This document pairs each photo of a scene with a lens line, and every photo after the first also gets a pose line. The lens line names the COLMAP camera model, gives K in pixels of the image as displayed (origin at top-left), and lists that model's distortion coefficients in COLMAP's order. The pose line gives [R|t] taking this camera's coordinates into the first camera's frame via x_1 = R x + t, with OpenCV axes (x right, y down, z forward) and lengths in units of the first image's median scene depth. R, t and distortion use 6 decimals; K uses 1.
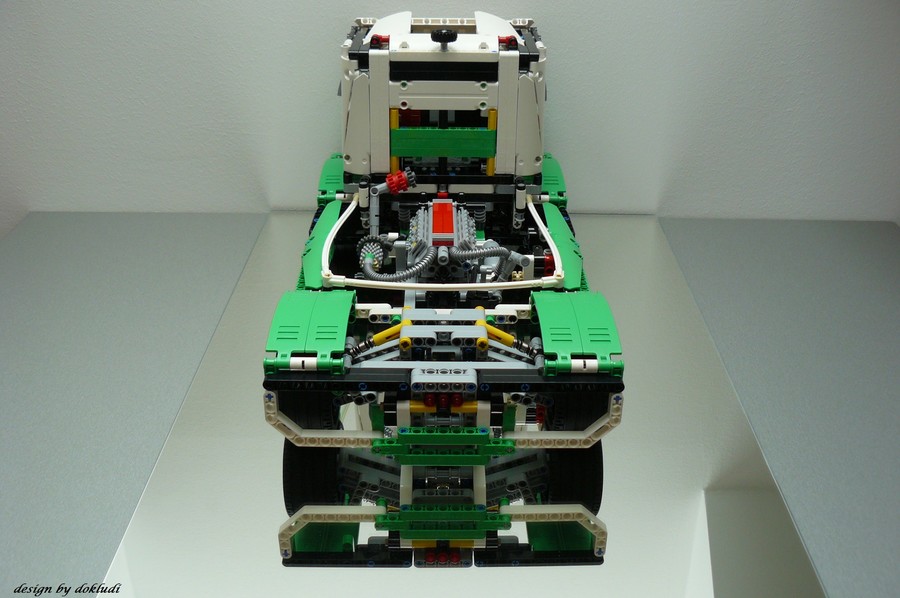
lens RADIAL K [[965.5, 0, 429.9], [0, 965.5, 296.5], [0, 0, 1]] dist [-0.191900, -0.008320]
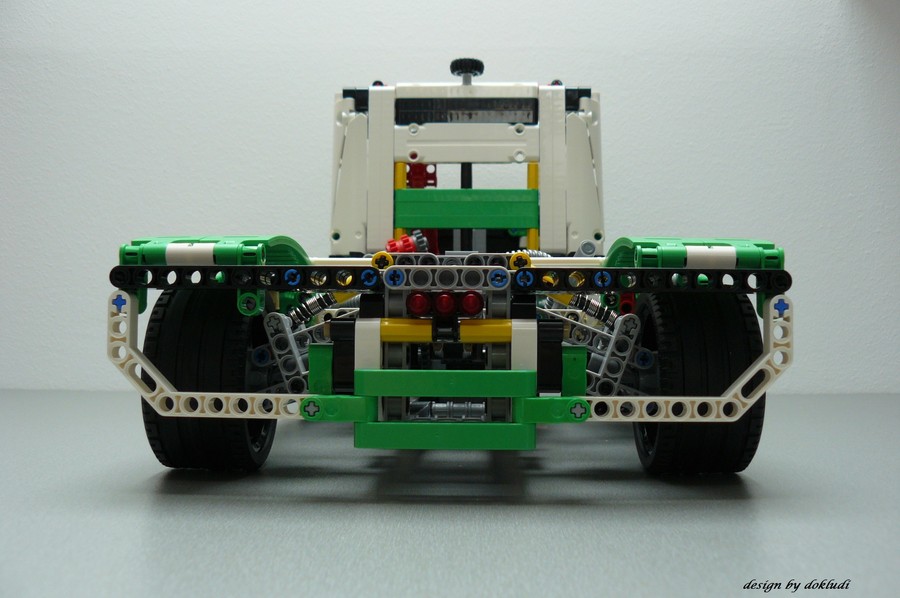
lens RADIAL K [[965.5, 0, 429.9], [0, 965.5, 296.5], [0, 0, 1]] dist [-0.191900, -0.008320]
pose [[0.998706, -0.002056, -0.050816, 0.023882], [-0.022694, 0.876181, -0.481448, 0.260917], [0.045514, 0.481978, 0.875000, 0.403311]]
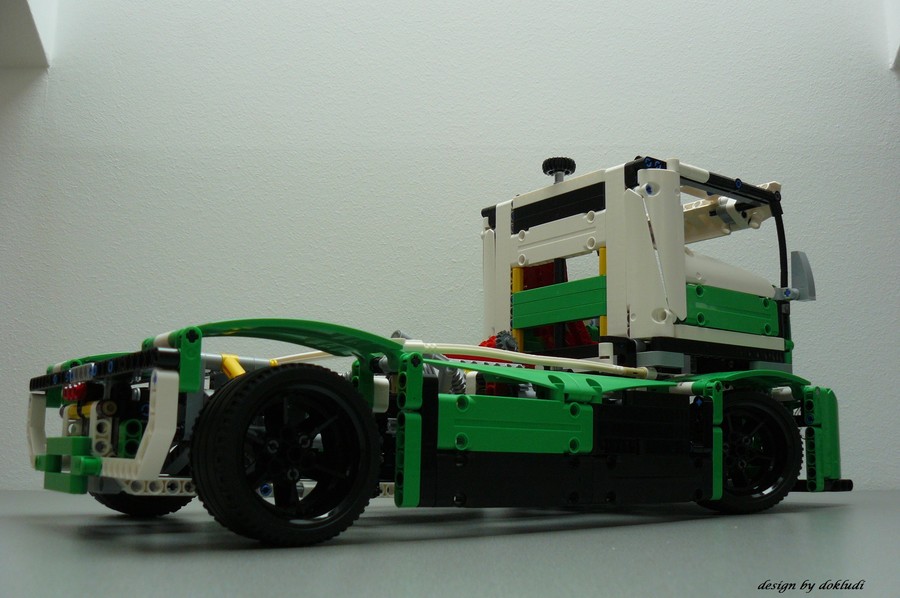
lens RADIAL K [[968.3, 0, 460.4], [0, 968.3, 302.7], [0, 0, 1]] dist [-0.188143, 0.186034]
pose [[0.595956, -0.125710, -0.793117, 0.584486], [-0.362709, 0.839039, -0.405532, 0.176690], [0.716435, 0.529349, 0.454434, 0.626788]]
